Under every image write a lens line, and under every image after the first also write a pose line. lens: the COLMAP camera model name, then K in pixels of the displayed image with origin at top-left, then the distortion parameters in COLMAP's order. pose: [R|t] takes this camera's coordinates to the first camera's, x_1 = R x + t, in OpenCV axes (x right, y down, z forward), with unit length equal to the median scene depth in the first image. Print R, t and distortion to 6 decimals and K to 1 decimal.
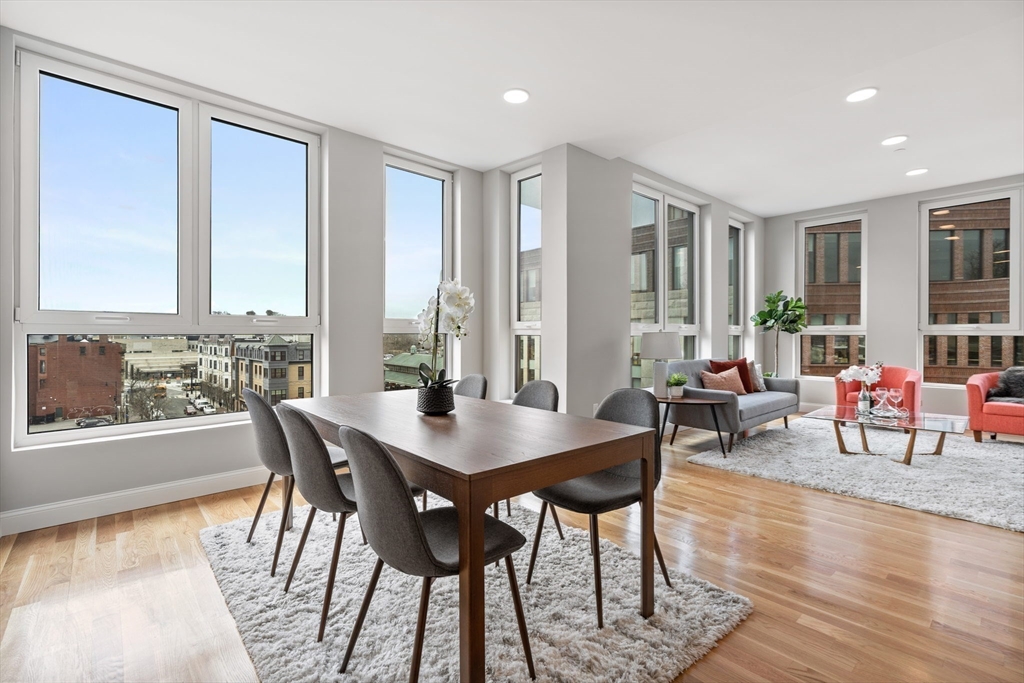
lens RADIAL K [[467.6, 0, 496.6], [0, 467.6, 336.2], [0, 0, 1]] dist [0.001425, 0.000131]
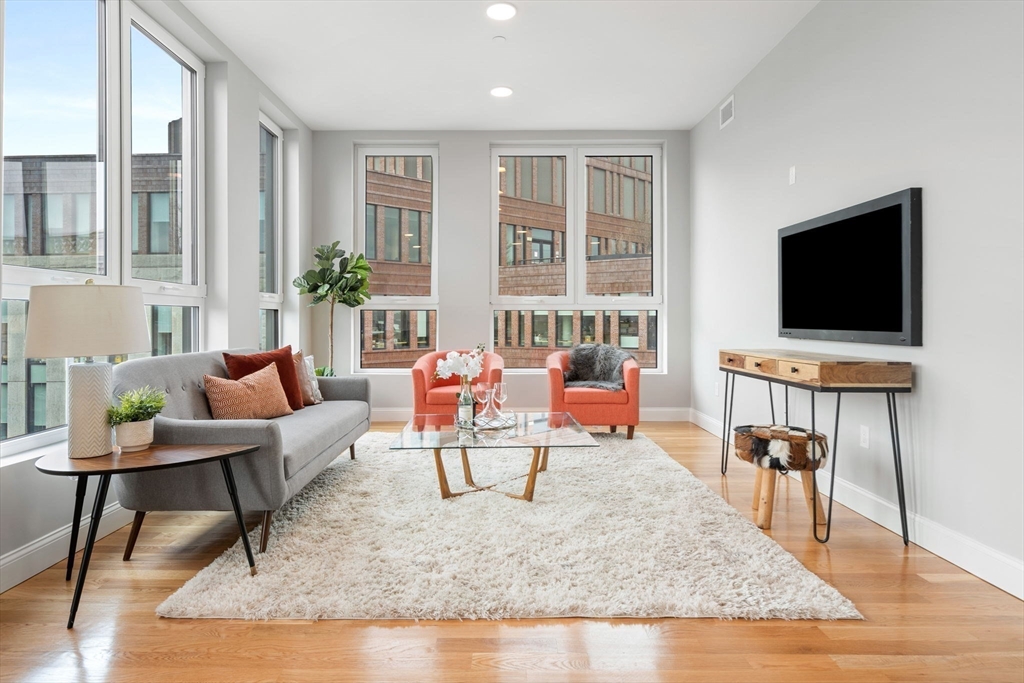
lens RADIAL K [[574.3, 0, 508.2], [0, 574.3, 321.2], [0, 0, 1]] dist [-0.001078, -0.000389]
pose [[0.643742, -0.003398, 0.765235, 0.178800], [0.002740, 0.999994, 0.002136, 0.016459], [-0.765238, 0.000721, 0.643747, 0.364876]]
